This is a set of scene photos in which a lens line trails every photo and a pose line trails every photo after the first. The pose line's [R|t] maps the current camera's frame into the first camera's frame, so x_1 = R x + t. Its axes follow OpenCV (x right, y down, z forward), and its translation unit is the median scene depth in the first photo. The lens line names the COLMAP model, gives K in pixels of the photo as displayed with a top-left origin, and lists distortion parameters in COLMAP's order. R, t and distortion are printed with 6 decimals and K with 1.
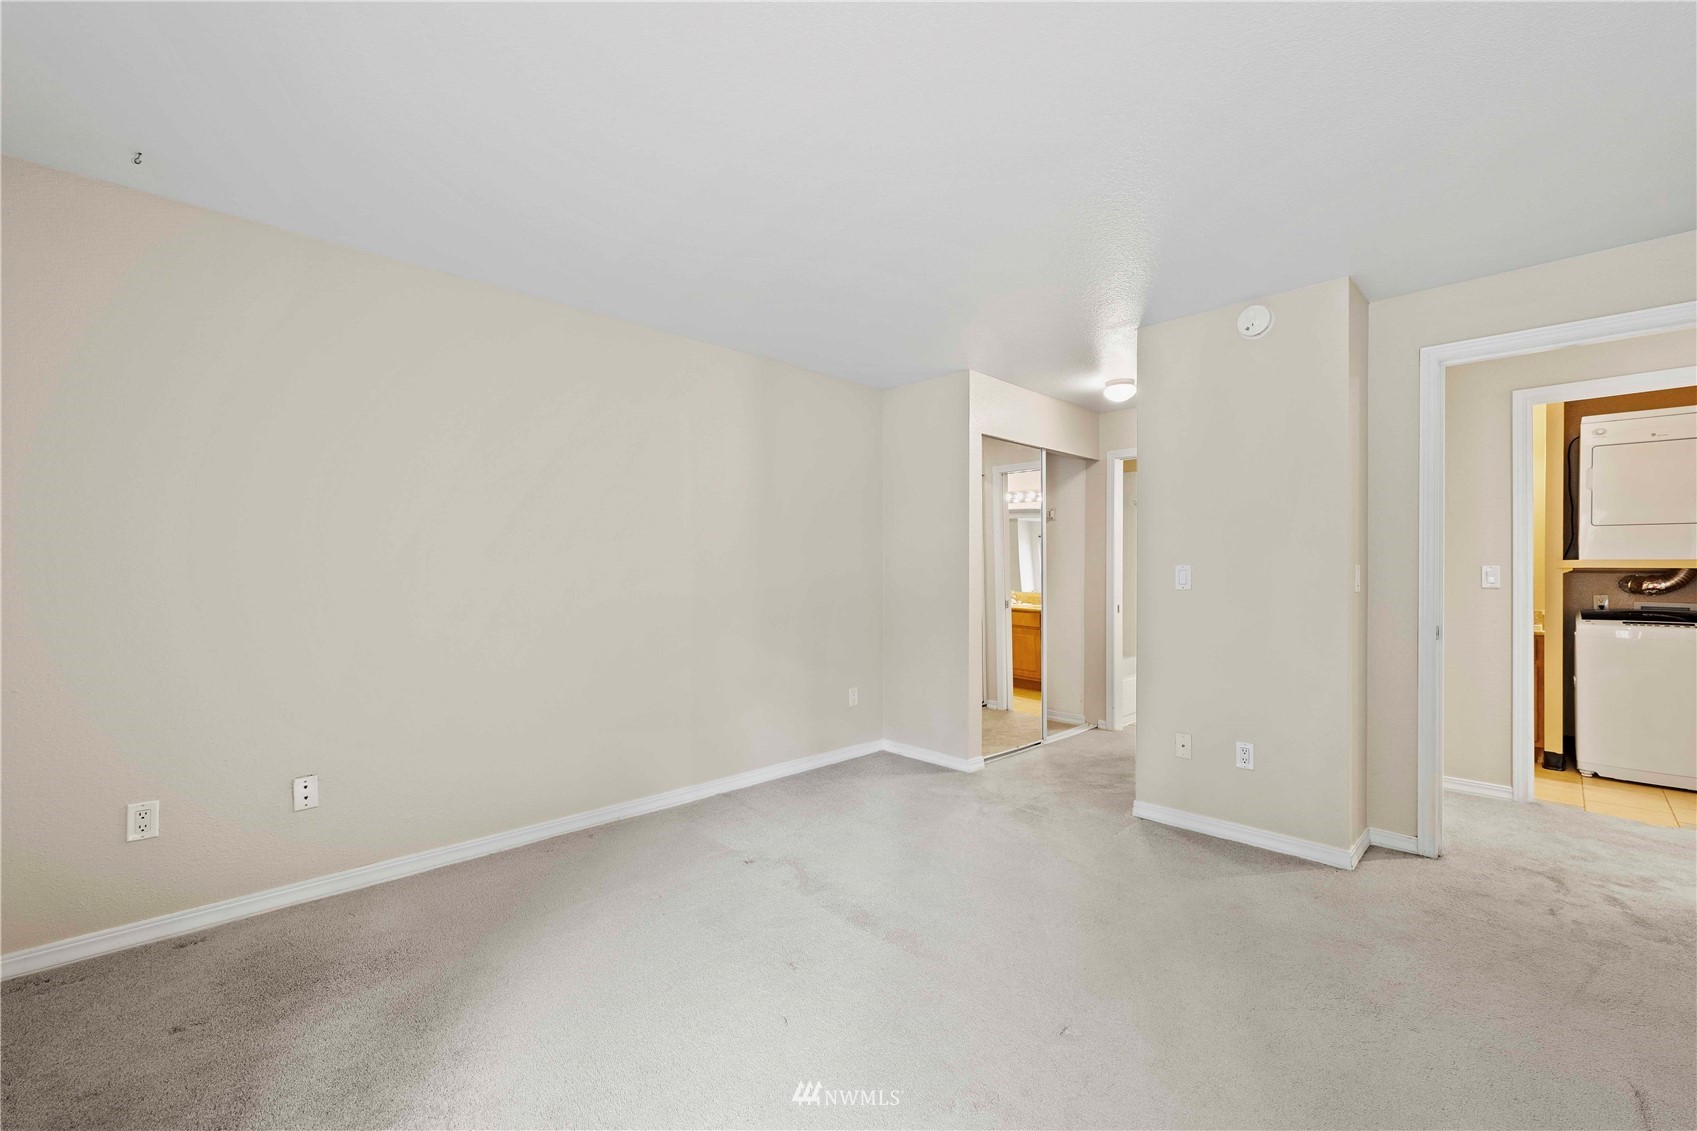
lens RADIAL K [[690.1, 0, 845.9], [0, 690.1, 566.7], [0, 0, 1]] dist [0.002132, 0.000191]
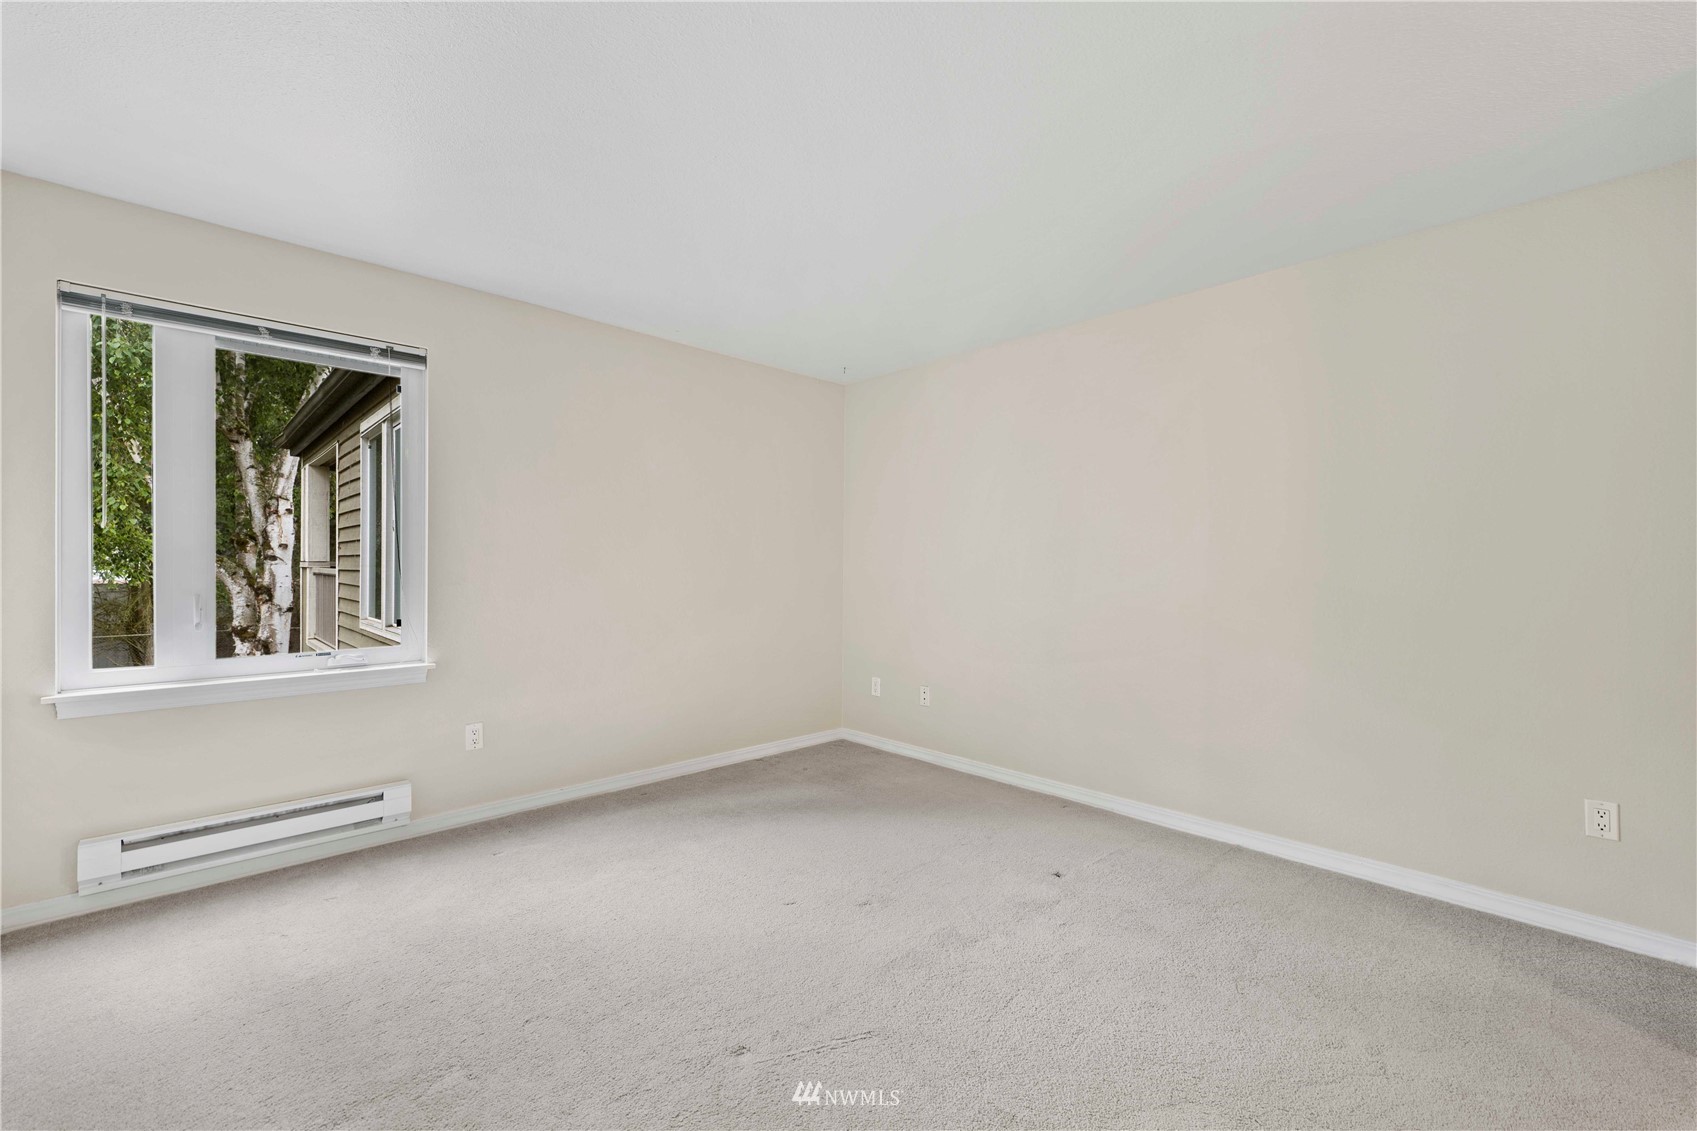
lens RADIAL K [[690.1, 0, 845.9], [0, 690.1, 566.7], [0, 0, 1]] dist [0.002132, 0.000191]
pose [[0.003455, 0.010349, -0.999940, 0.775275], [0.006222, 0.999927, 0.010371, -0.005517], [0.999975, -0.006257, 0.003390, 0.695548]]
